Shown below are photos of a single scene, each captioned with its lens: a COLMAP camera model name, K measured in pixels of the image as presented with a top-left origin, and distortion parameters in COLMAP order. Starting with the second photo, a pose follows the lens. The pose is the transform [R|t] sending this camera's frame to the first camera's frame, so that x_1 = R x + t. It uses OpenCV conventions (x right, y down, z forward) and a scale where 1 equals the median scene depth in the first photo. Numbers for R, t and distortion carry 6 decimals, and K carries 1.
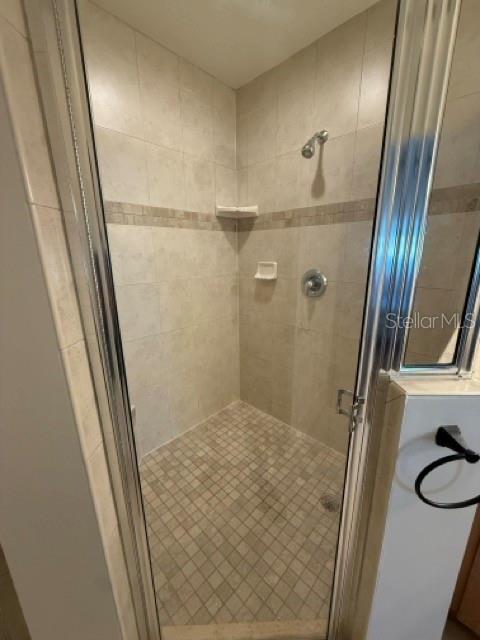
lens RADIAL K [[256.0, 0, 239.1], [0, 256.0, 320.7], [0, 0, 1]] dist [-0.000657, -0.000268]
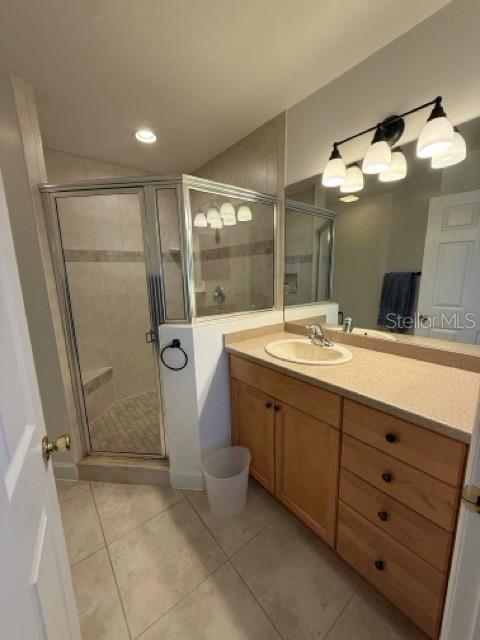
lens RADIAL K [[256.0, 0, 241.9], [0, 256.0, 320.9], [0, 0, 1]] dist [-0.000657, -0.000268]
pose [[0.992773, 0.007379, -0.119778, 0.652252], [-0.016075, 0.997290, -0.071799, 0.141204], [0.118923, 0.073205, 0.990201, -0.591660]]
